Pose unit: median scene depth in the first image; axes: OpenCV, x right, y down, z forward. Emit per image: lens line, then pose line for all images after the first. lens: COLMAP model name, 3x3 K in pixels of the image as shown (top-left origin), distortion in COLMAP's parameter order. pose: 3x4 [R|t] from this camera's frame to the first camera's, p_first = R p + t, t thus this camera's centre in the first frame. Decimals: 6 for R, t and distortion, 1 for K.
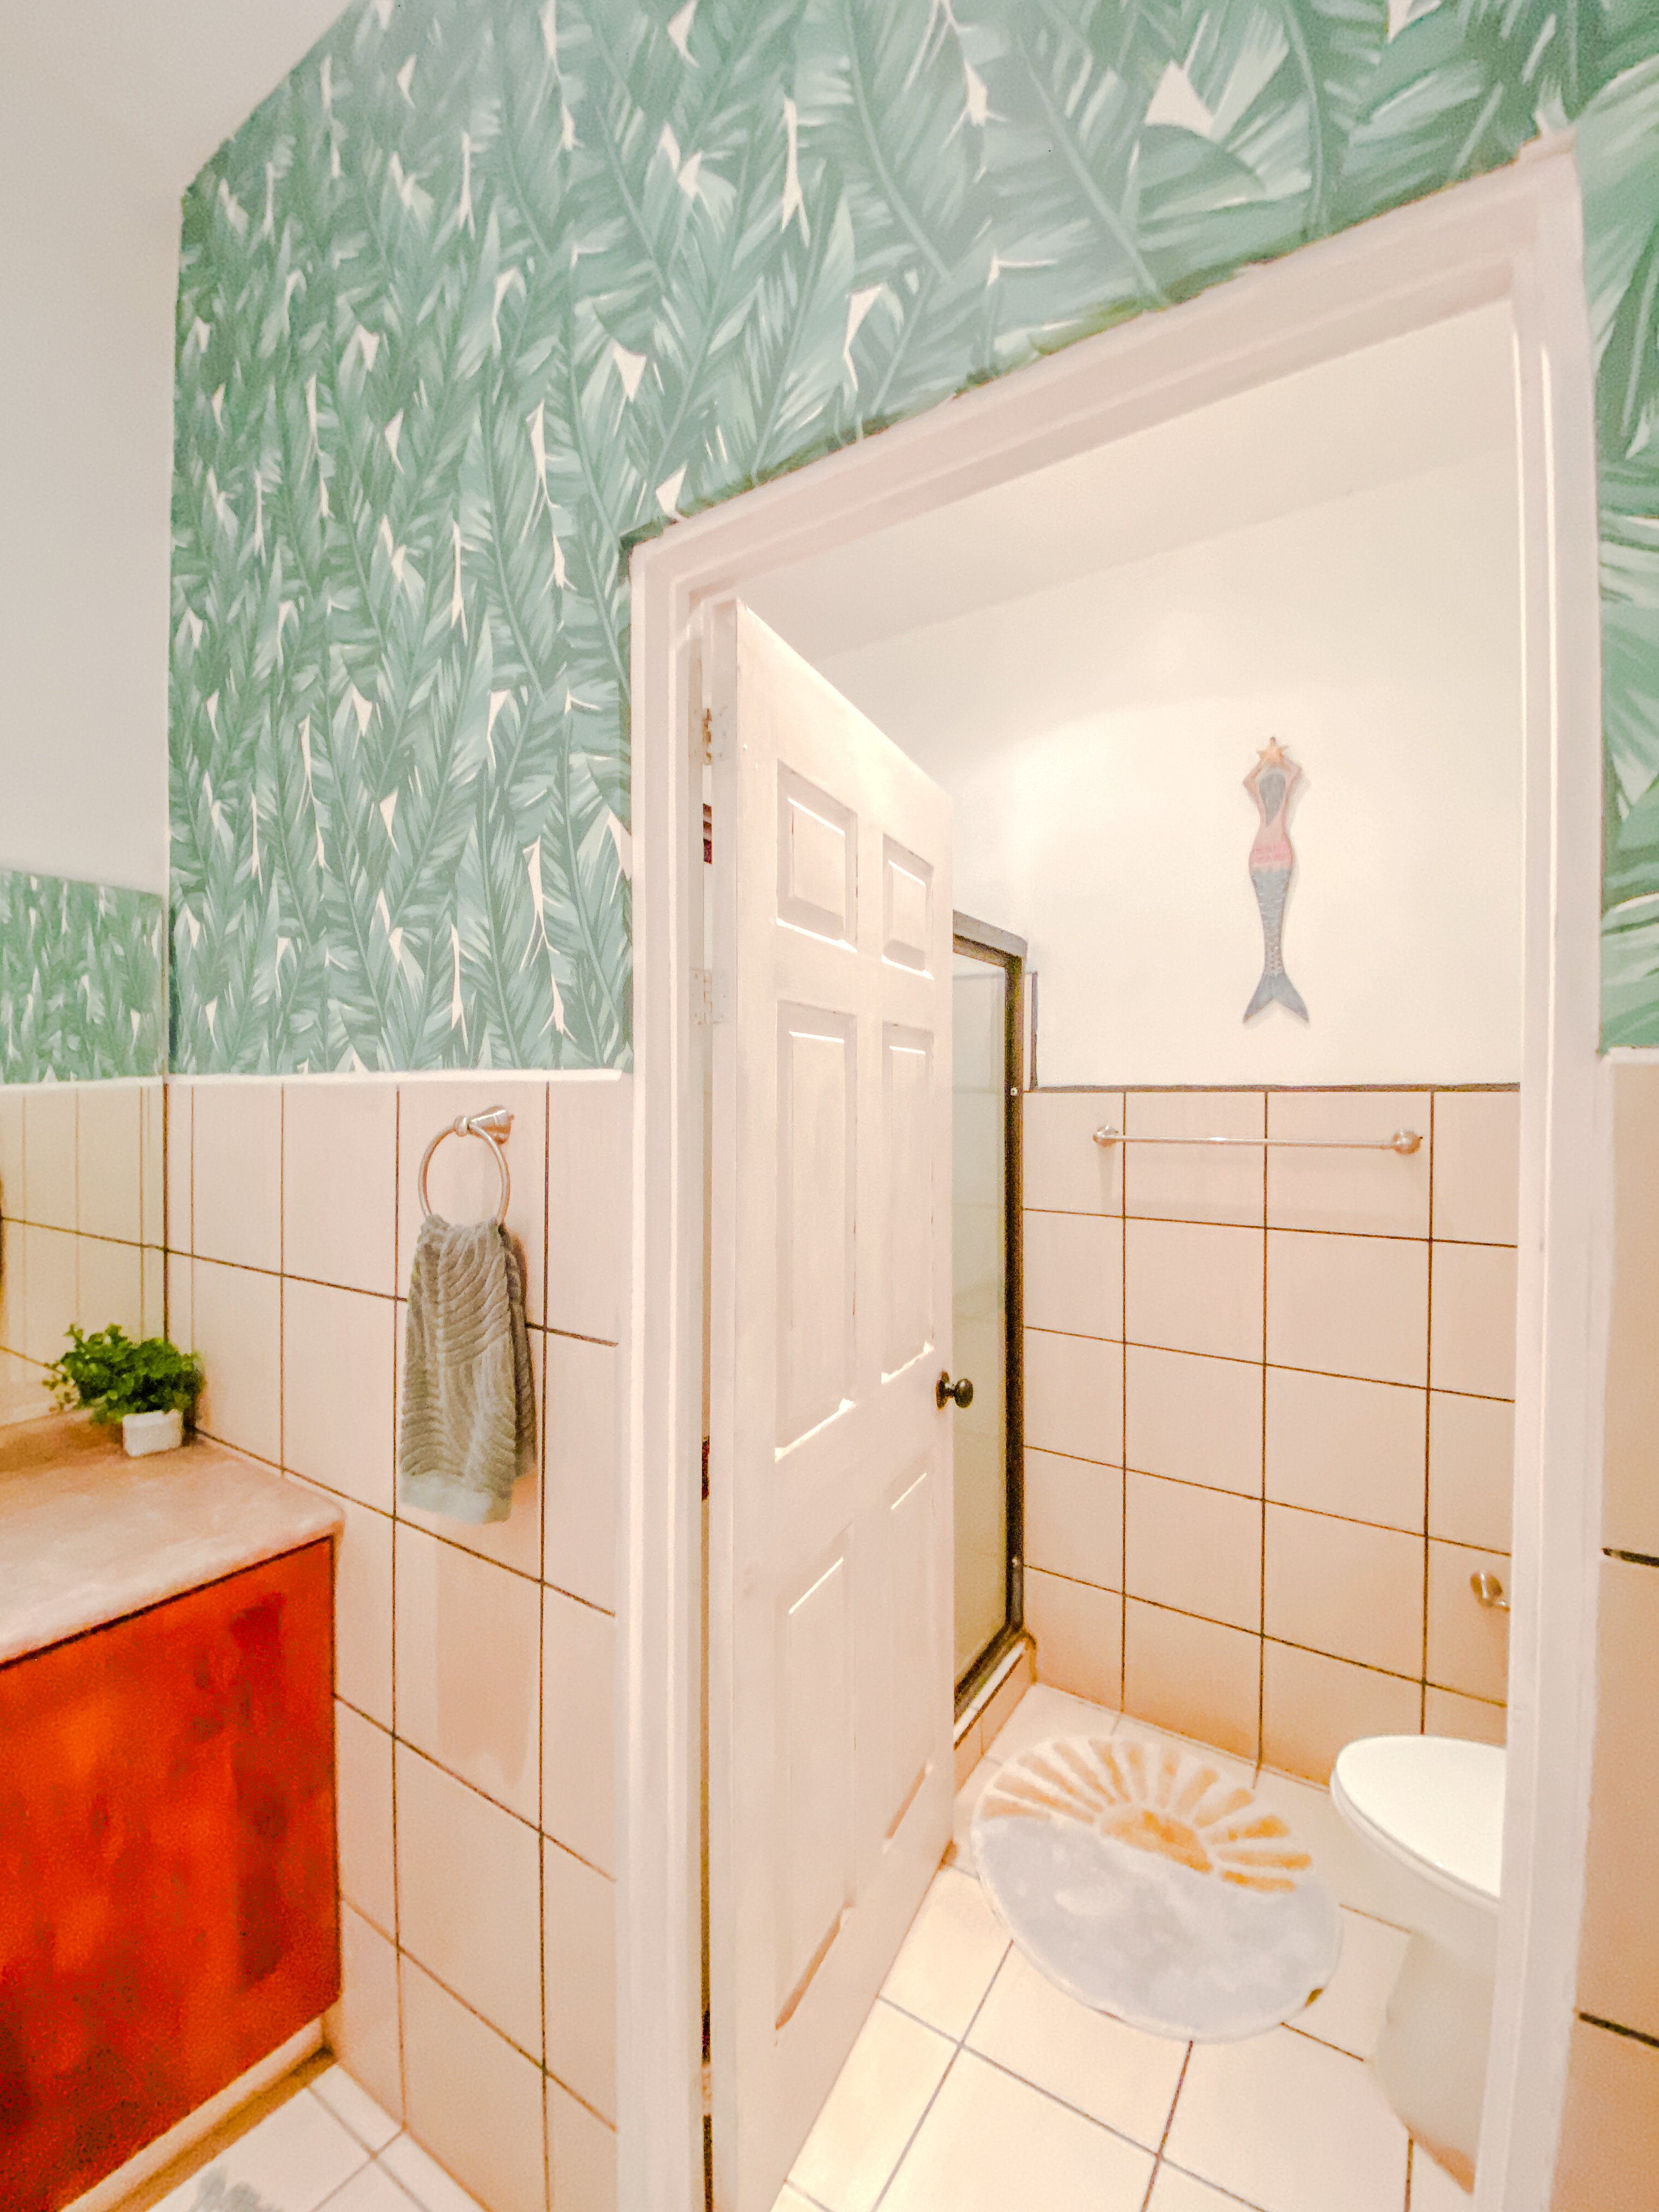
lens RADIAL K [[897.8, 0, 817.0], [0, 897.8, 1110.9], [0, 0, 1]] dist [-0.035632, -0.002525]
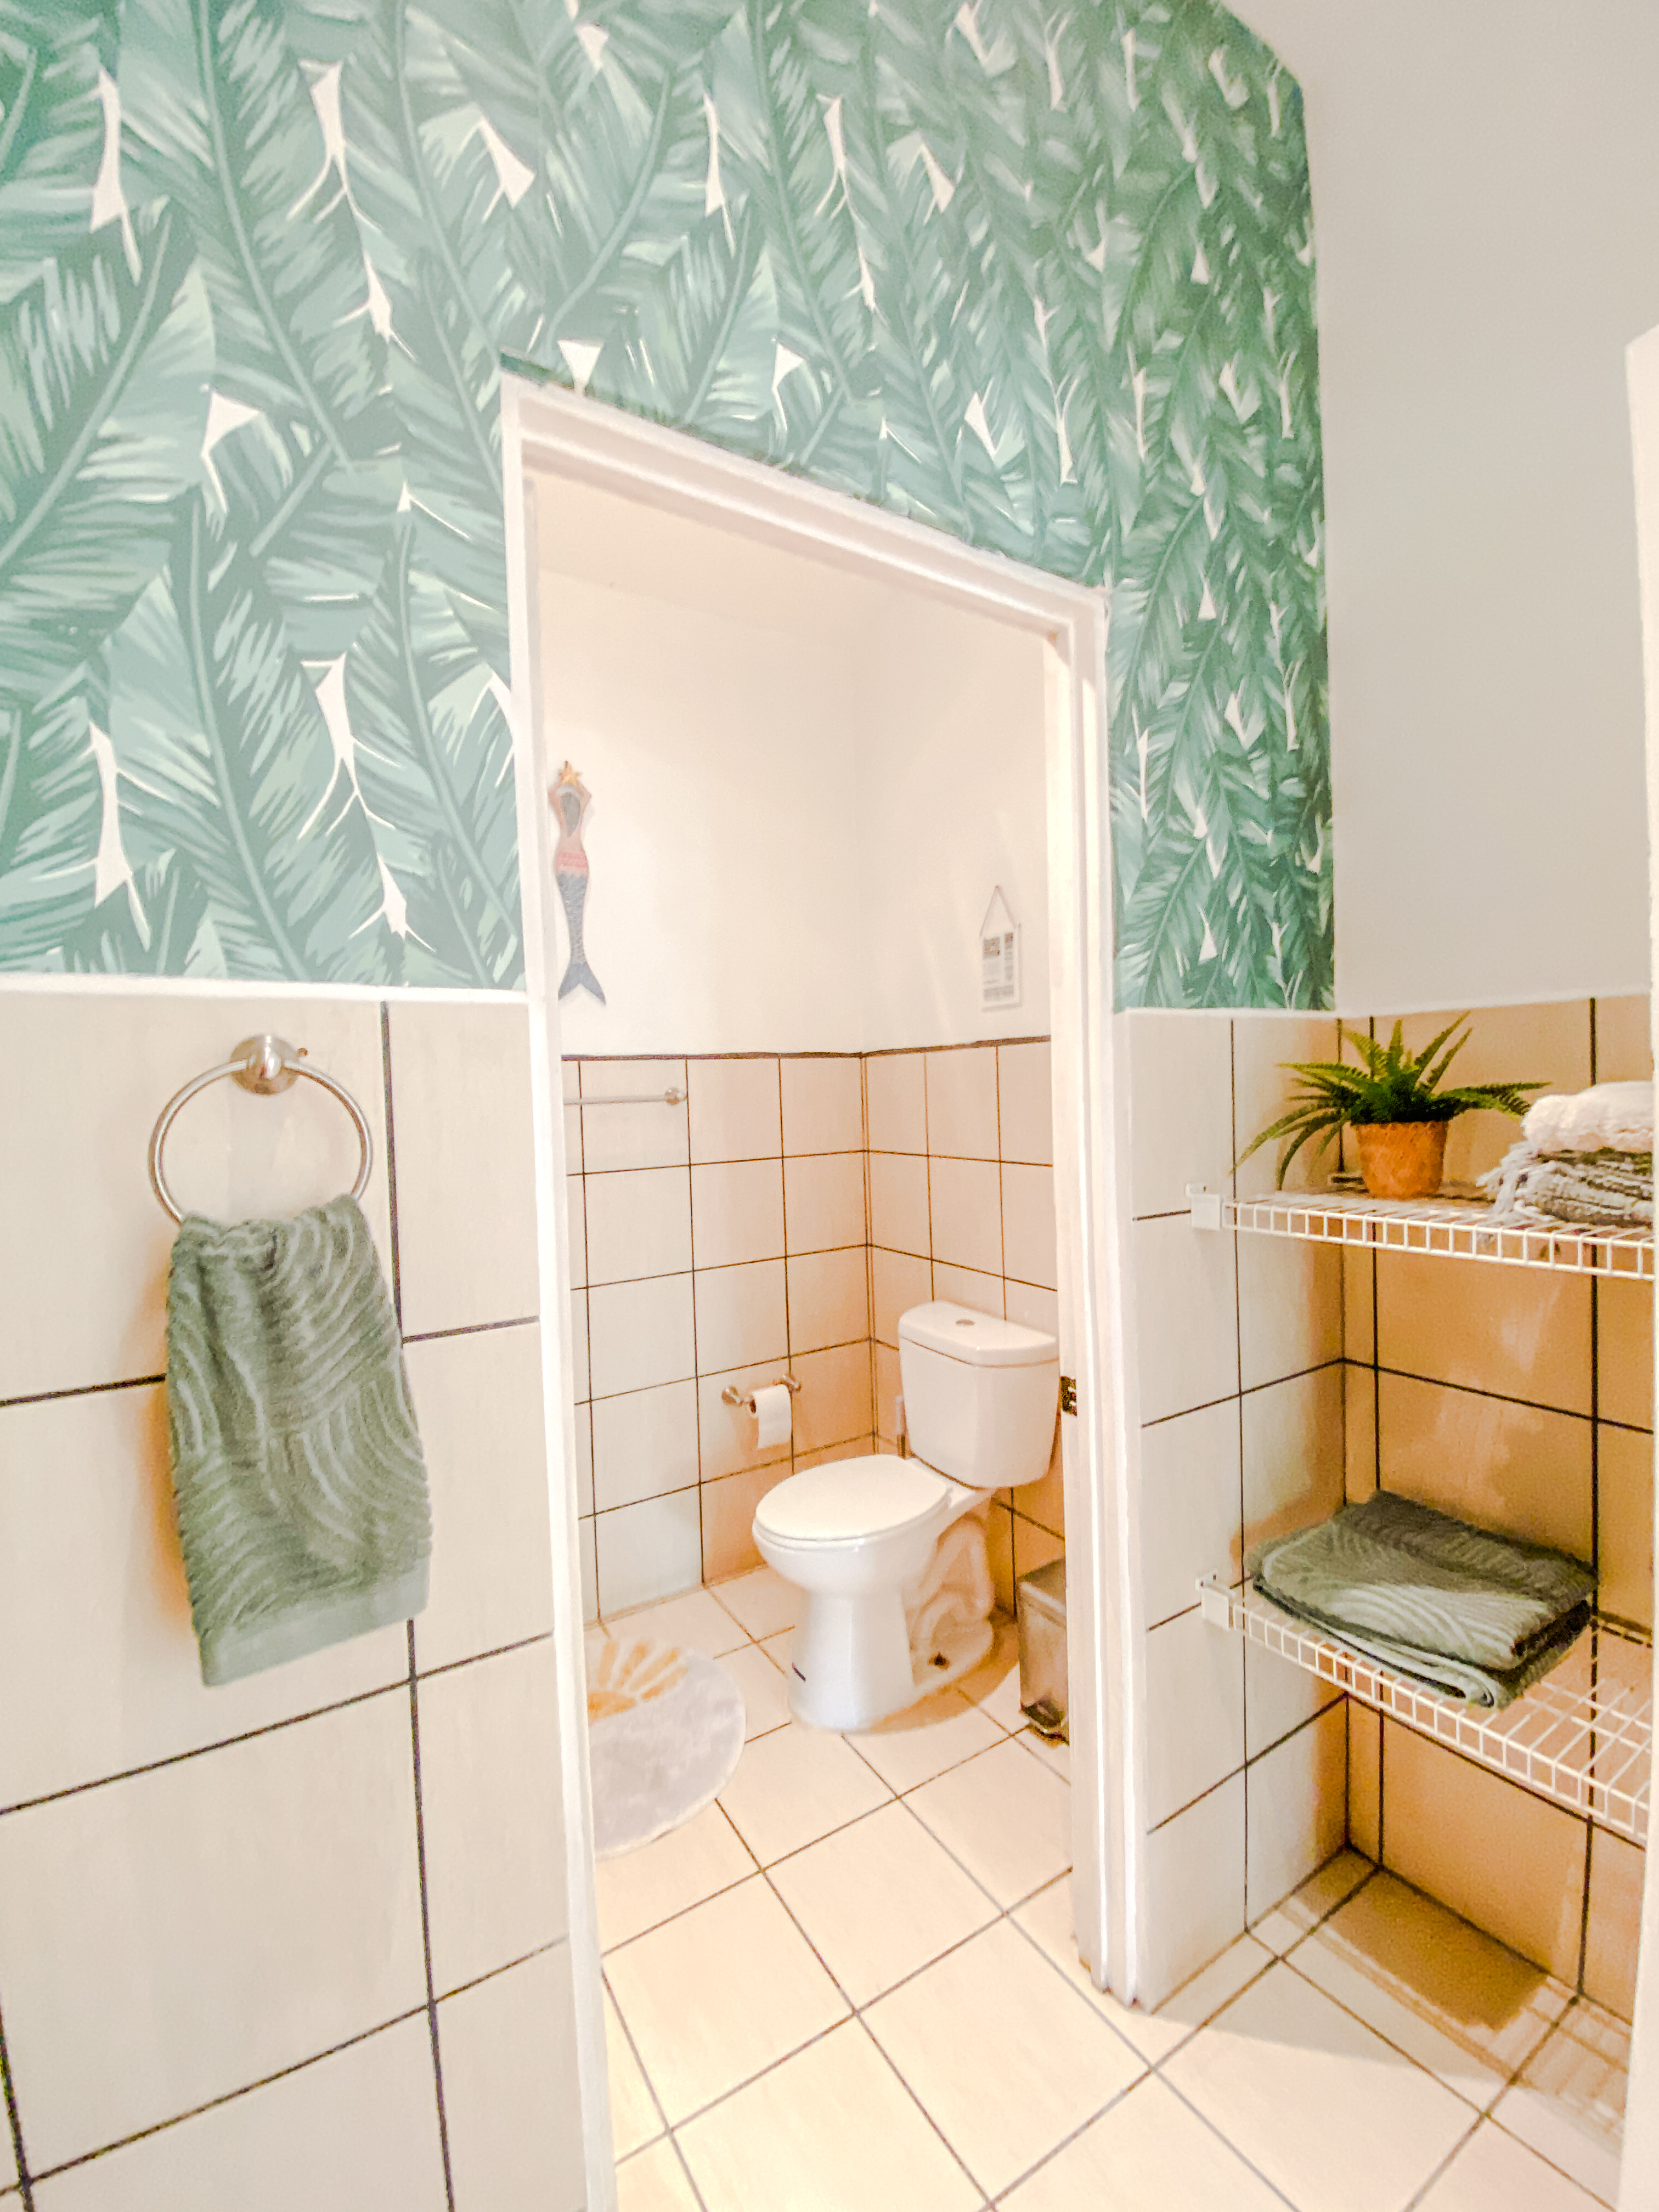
lens RADIAL K [[880.0, 0, 817.8], [0, 880.0, 1107.3], [0, 0, 1]] dist [-0.041819, -0.000899]
pose [[0.421882, -0.039013, 0.905811, -0.785107], [0.040120, 0.998898, 0.024336, 0.049626], [-0.905763, 0.026074, 0.422983, 0.381855]]
